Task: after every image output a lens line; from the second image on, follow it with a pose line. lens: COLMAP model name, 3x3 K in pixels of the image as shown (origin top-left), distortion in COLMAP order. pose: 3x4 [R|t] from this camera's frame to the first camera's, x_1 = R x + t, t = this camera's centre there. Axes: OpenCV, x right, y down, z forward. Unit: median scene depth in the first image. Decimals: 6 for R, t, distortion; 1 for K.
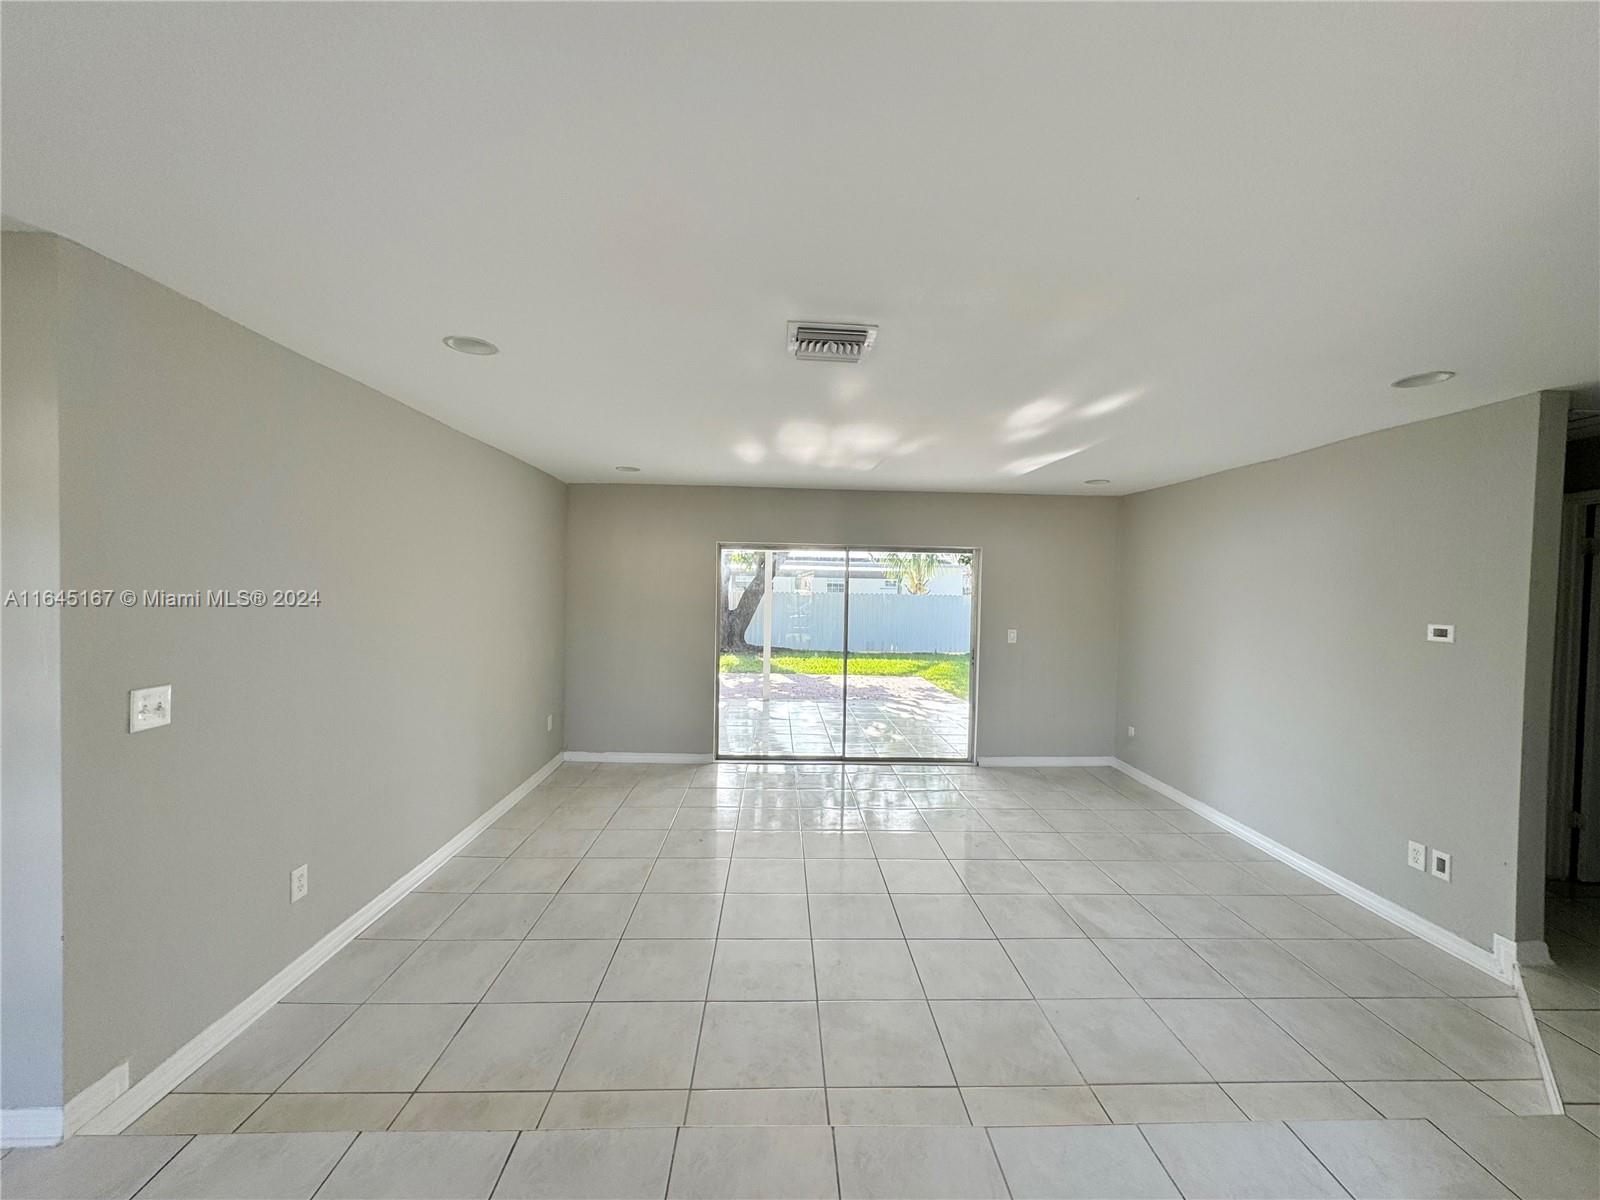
lens RADIAL K [[637.4, 0, 800.0], [0, 637.4, 600.0], [0, 0, 1]] dist [-0.001817, 0.000022]
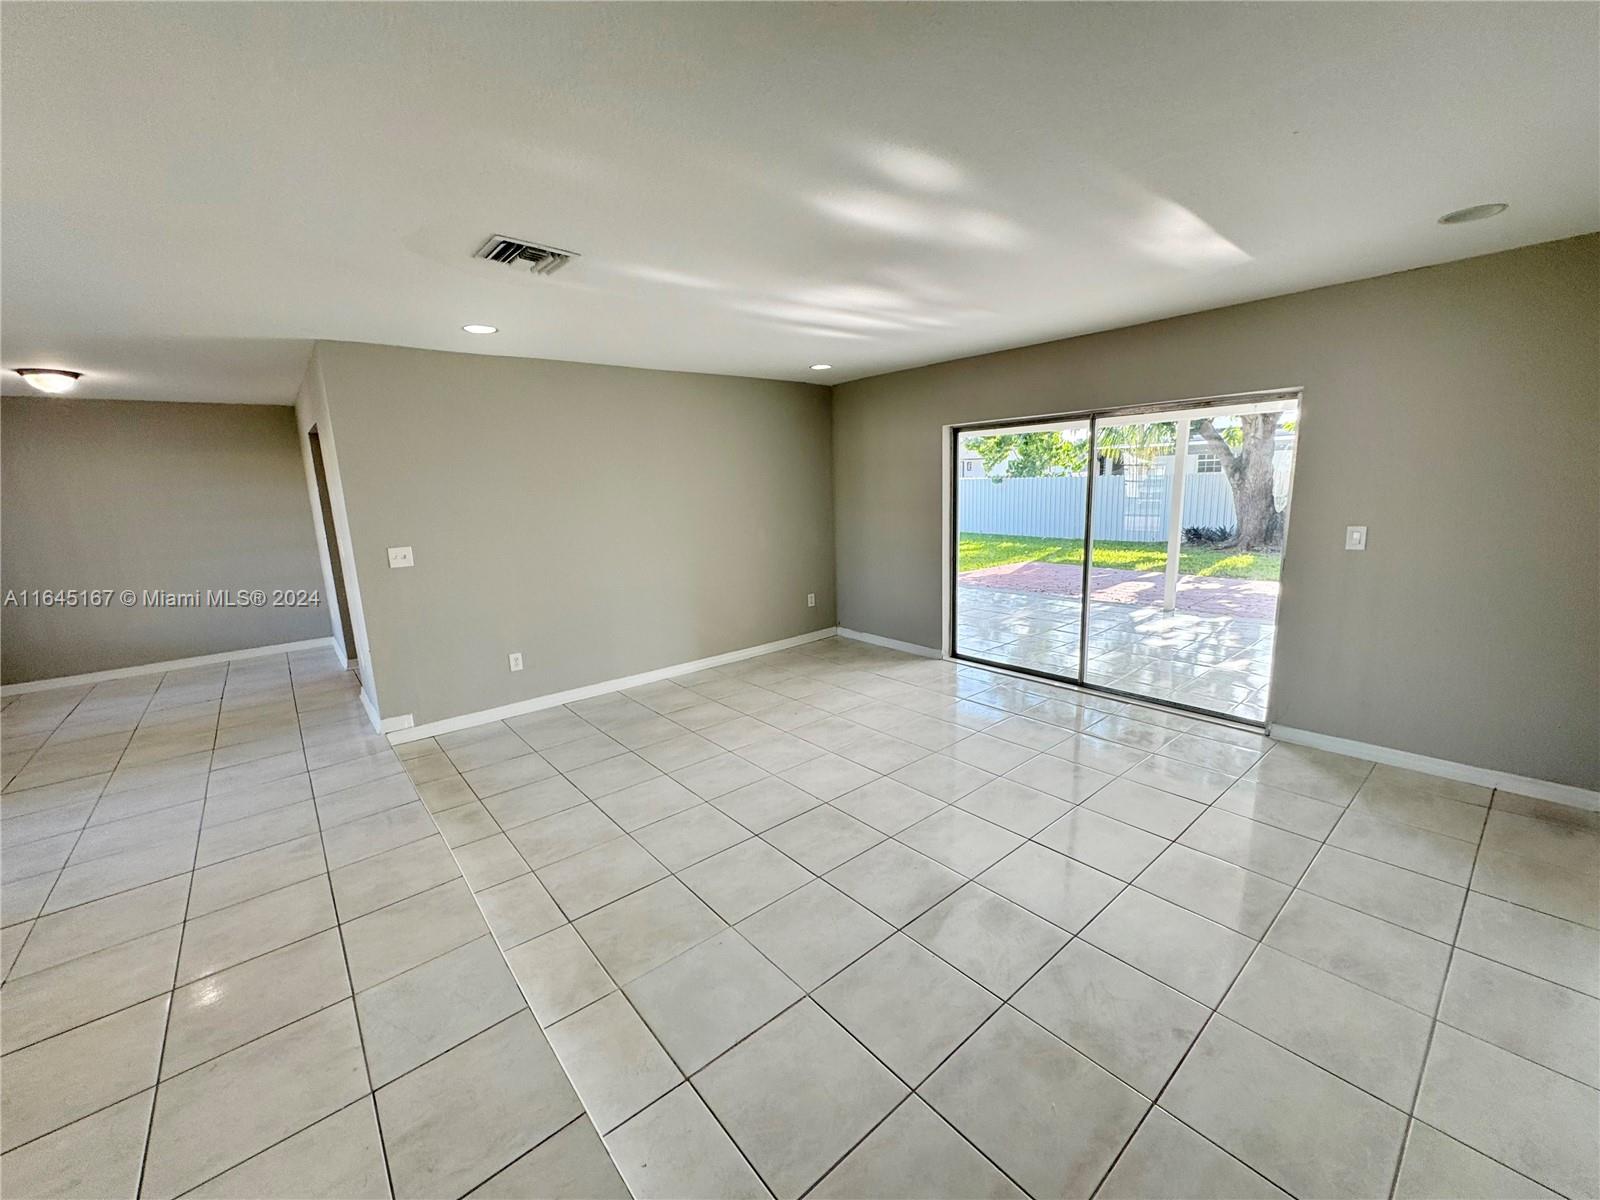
lens RADIAL K [[637.0, 0, 800.0], [0, 637.0, 600.0], [0, 0, 1]] dist [0.002774, 0.000358]
pose [[0.615917, 0.104483, -0.780852, 0.589883], [0.030423, 0.987272, 0.156101, 0.008635], [0.787224, -0.119901, 0.604899, 0.305521]]
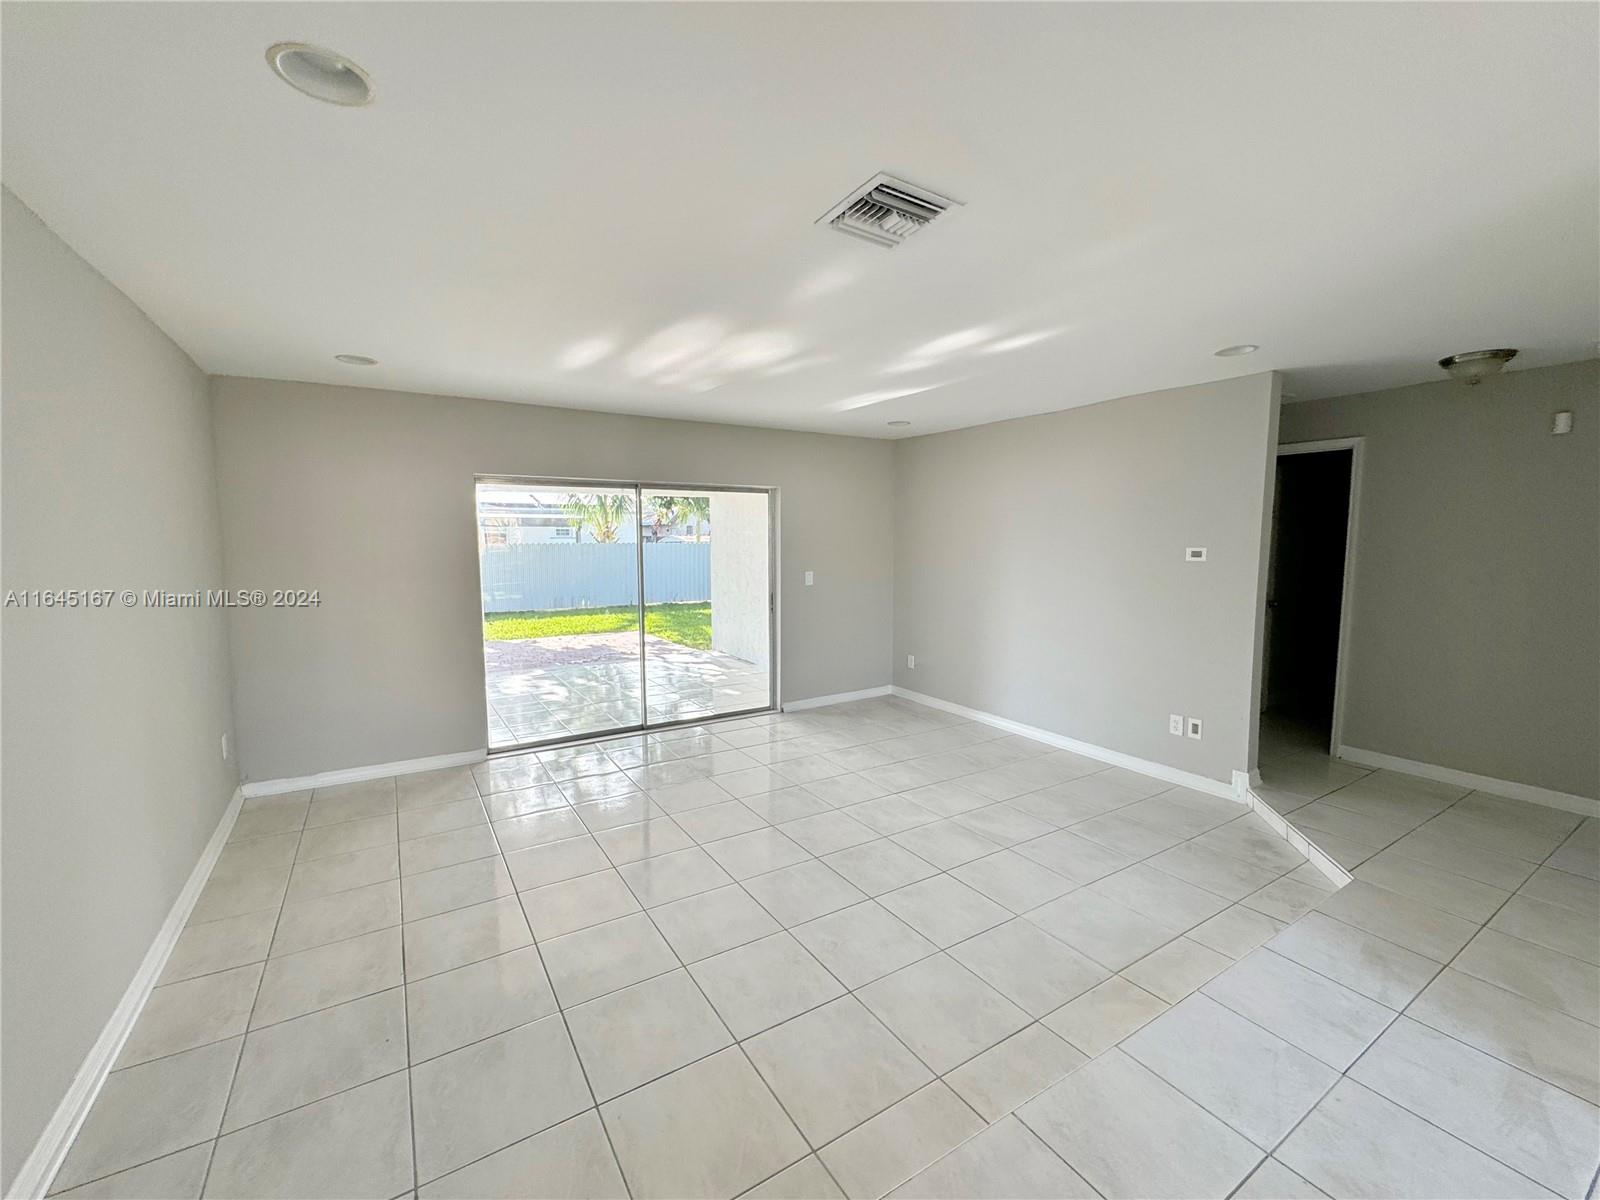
lens RADIAL K [[664.0, 0, 800.0], [0, 664.0, 600.0], [0, 0, 1]] dist [-0.000605, -0.000627]
pose [[0.866222, -0.067346, 0.495100, -0.237132], [0.029442, 0.996033, 0.083974, 0.004584], [-0.498791, -0.058163, 0.864768, 0.142144]]
